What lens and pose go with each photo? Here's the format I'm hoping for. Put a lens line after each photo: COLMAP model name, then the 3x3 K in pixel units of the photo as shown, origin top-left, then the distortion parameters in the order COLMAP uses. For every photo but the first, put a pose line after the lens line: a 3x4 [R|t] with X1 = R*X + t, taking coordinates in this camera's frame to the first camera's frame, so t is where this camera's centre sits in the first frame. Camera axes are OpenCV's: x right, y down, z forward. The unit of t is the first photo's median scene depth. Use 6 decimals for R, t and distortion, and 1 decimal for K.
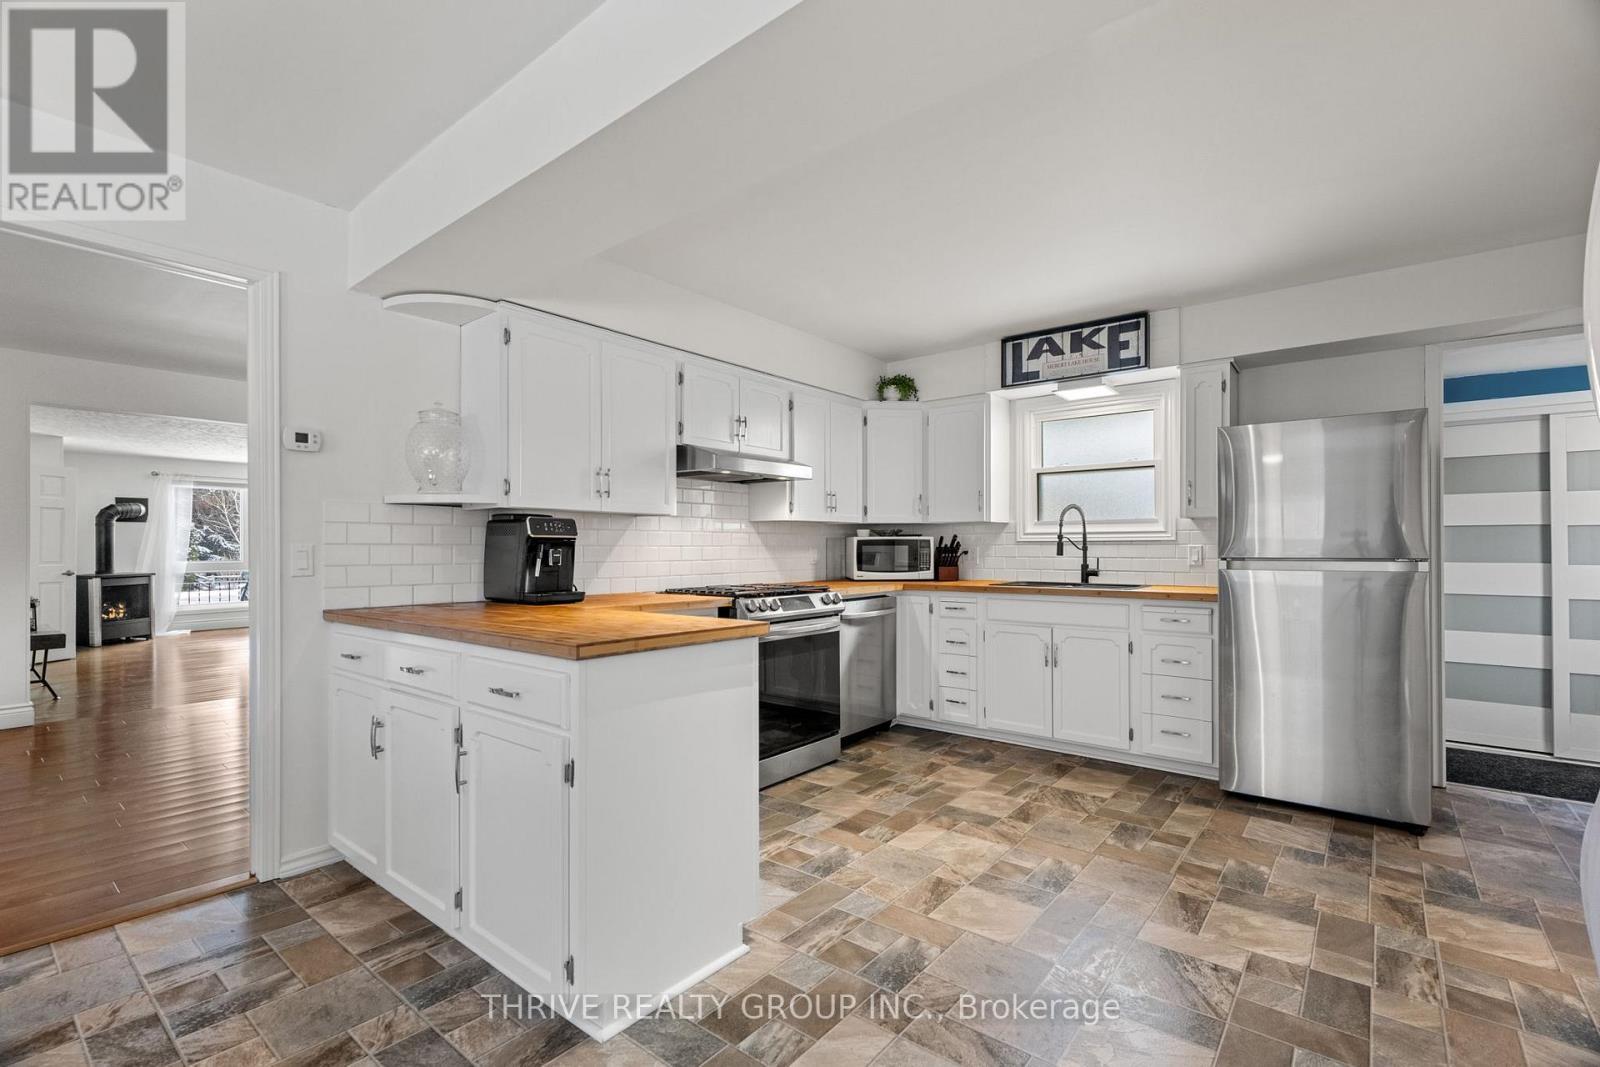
lens RADIAL K [[715.0, 0, 797.8], [0, 715.0, 543.0], [0, 0, 1]] dist [-0.012470, 0.006234]
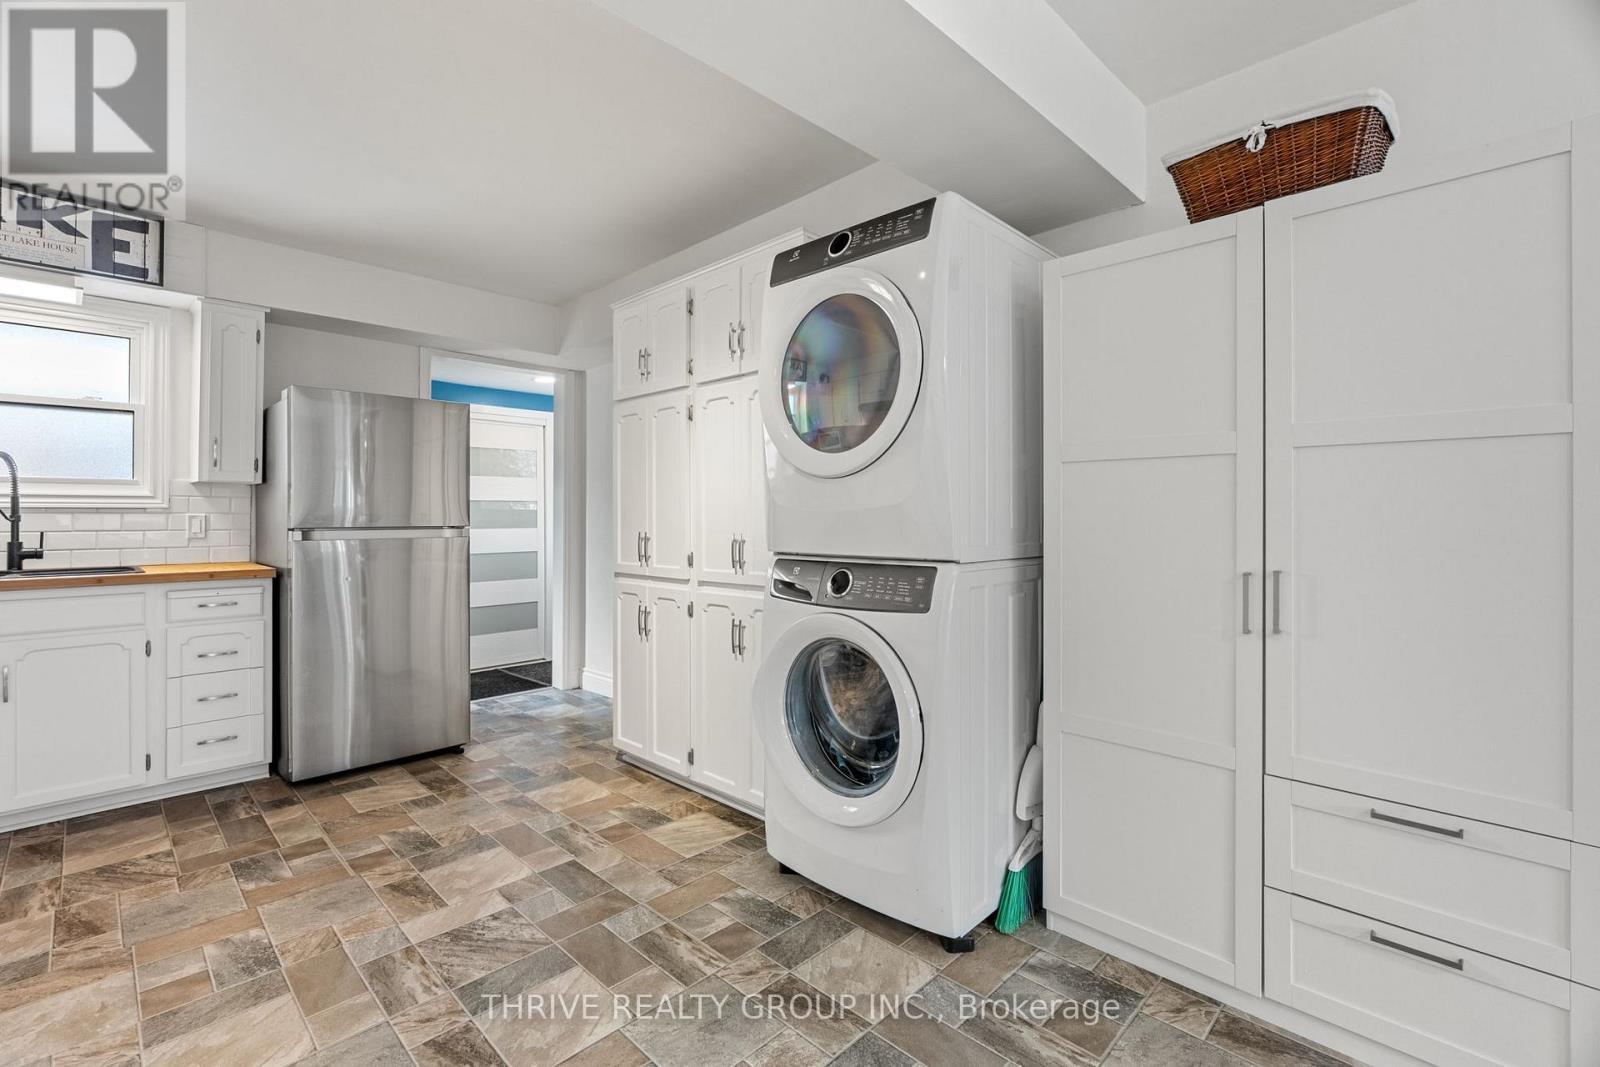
lens RADIAL K [[715.0, 0, 789.6], [0, 715.0, 509.4], [0, 0, 1]] dist [-0.012470, 0.006234]
pose [[0.105258, 0.007859, 0.994414, -0.201642], [-0.005648, 0.999957, -0.007305, -0.000110], [-0.994429, -0.004847, 0.105298, 0.220674]]
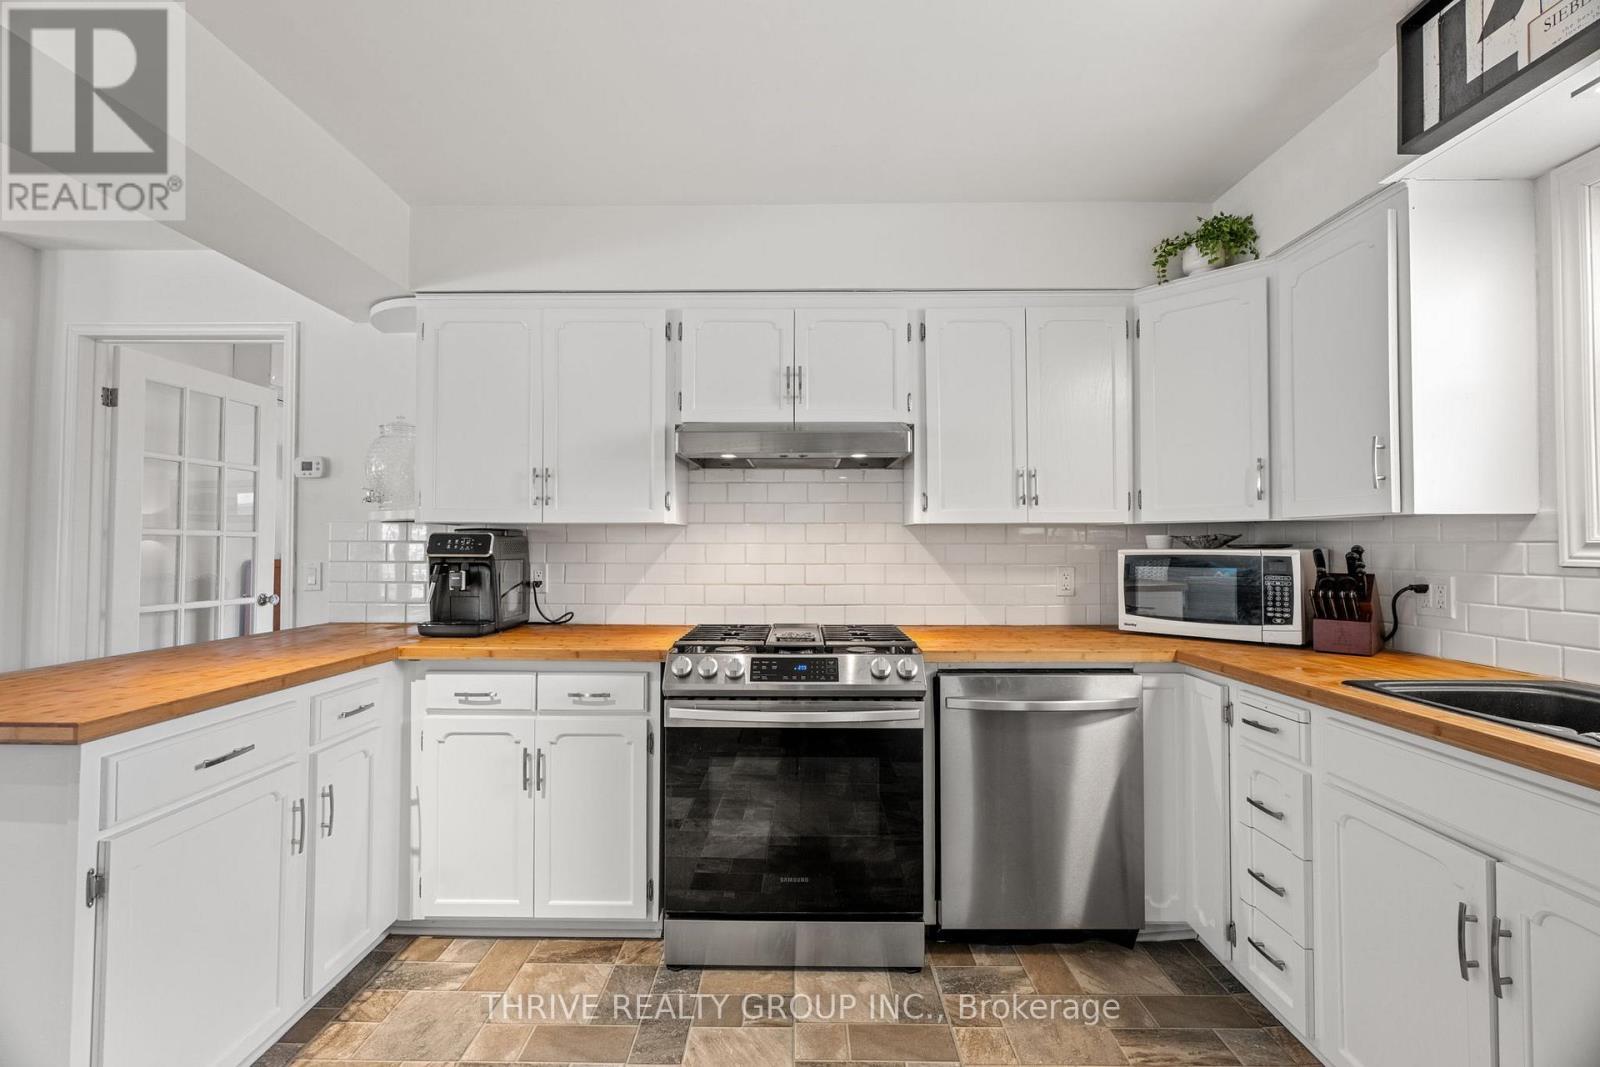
lens RADIAL K [[715.0, 0, 784.6], [0, 715.0, 528.2], [0, 0, 1]] dist [-0.012470, 0.006234]
pose [[0.622508, -0.015336, -0.782463, 0.400591], [0.002813, 0.999845, -0.017359, -0.018453], [0.782609, 0.008605, 0.622455, 0.560751]]
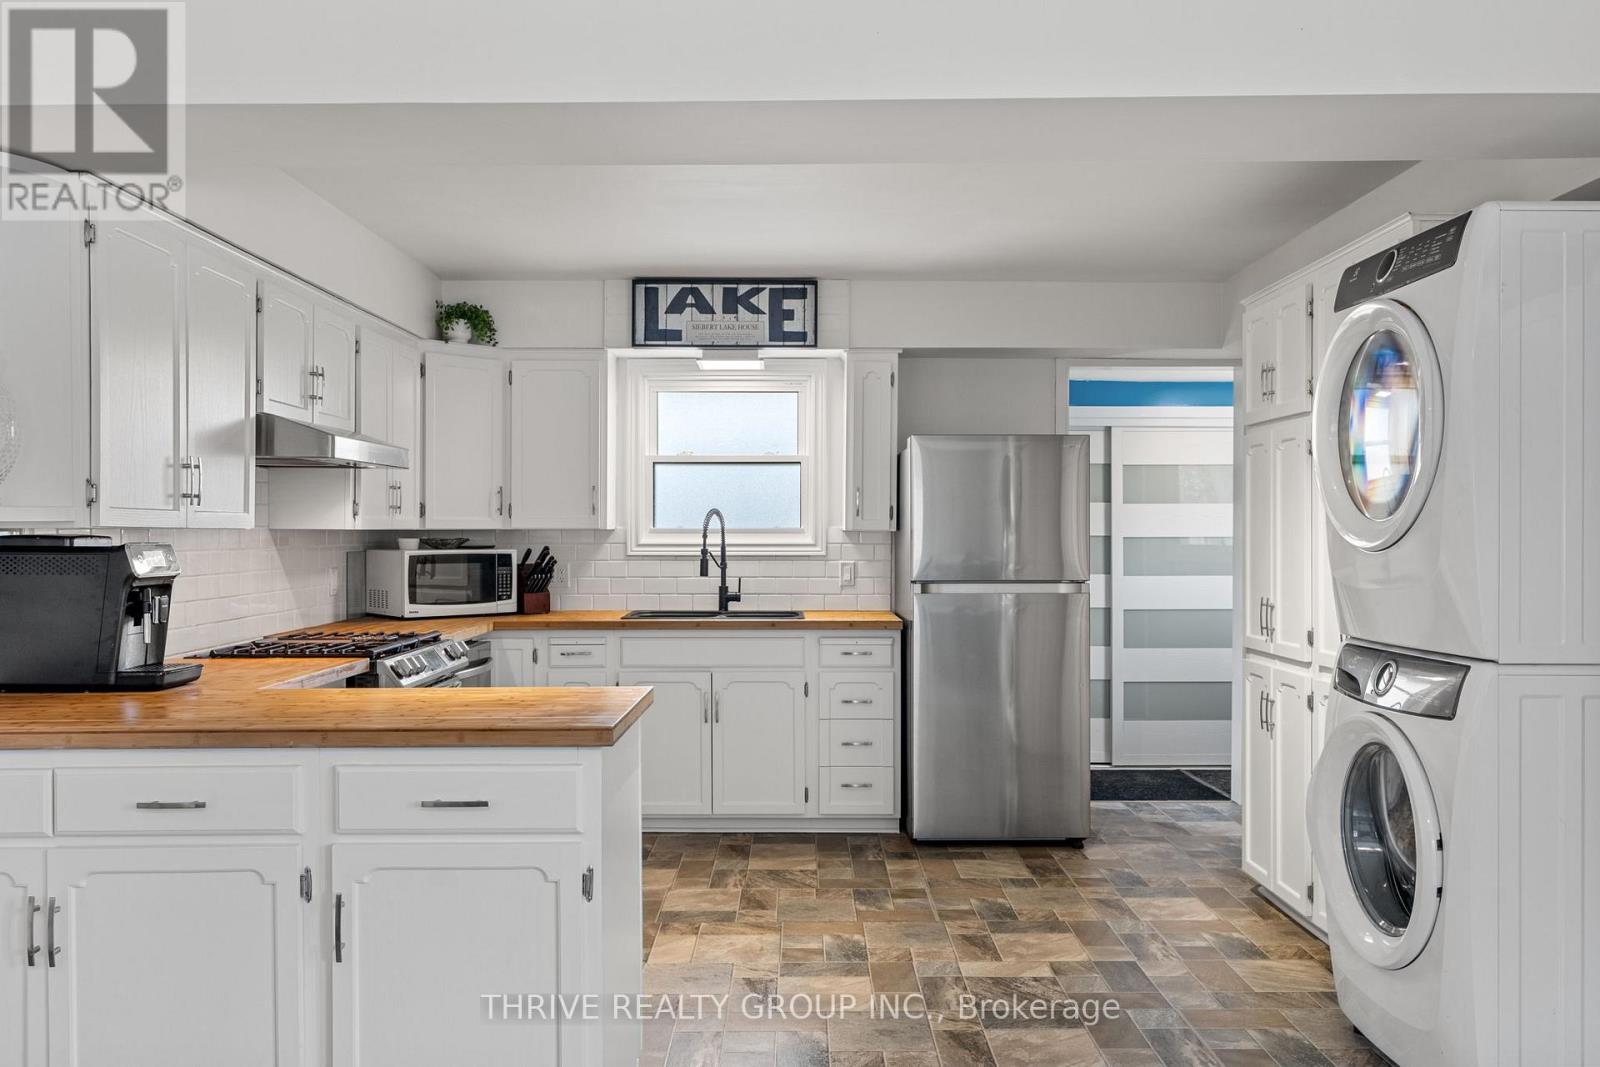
lens RADIAL K [[1269.2, 0, 797.5], [0, 1269.2, 531.7], [0, 0, 1]] dist [-0.006367, 0.002121]
pose [[0.776279, 0.001205, 0.630388, -0.428150], [-0.005530, 0.999973, 0.004899, -0.038801], [-0.630365, -0.007289, 0.776265, -0.117965]]
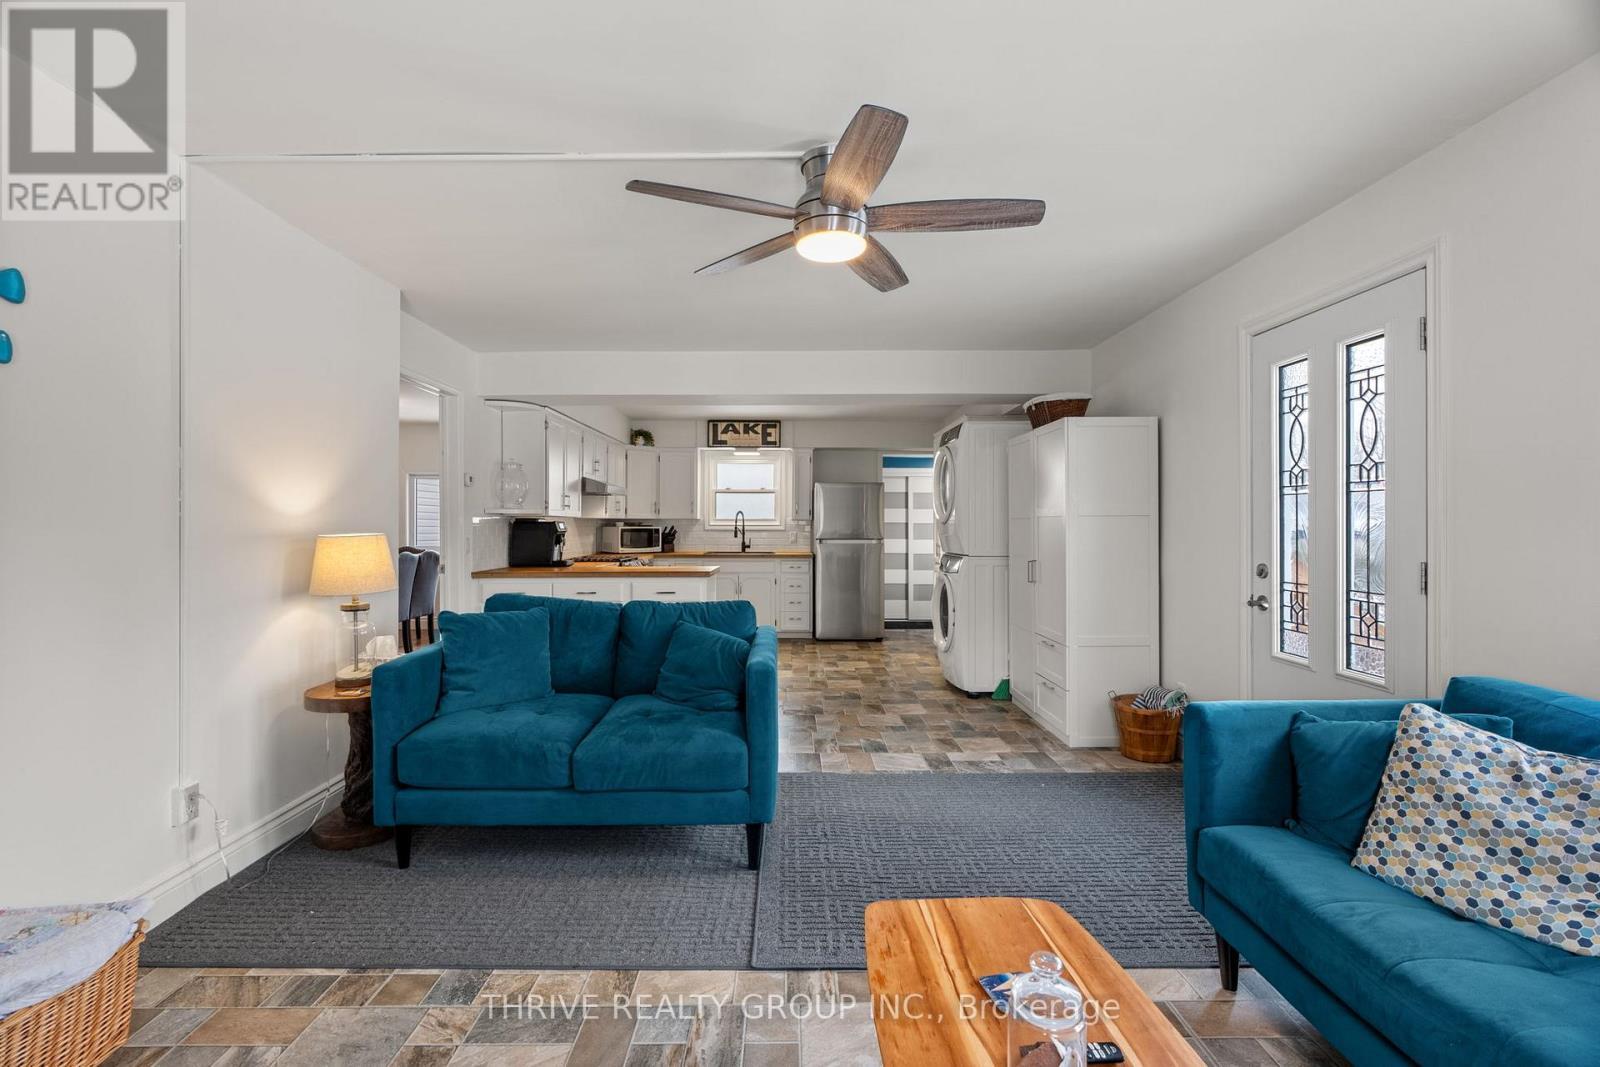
lens RADIAL K [[715.0, 0, 793.5], [0, 715.0, 523.2], [0, 0, 1]] dist [-0.012470, 0.006234]
pose [[0.772630, 0.004085, 0.634844, -0.771031], [-0.007598, 0.999967, 0.002813, -0.029151], [-0.634812, -0.006997, 0.772635, -0.614634]]
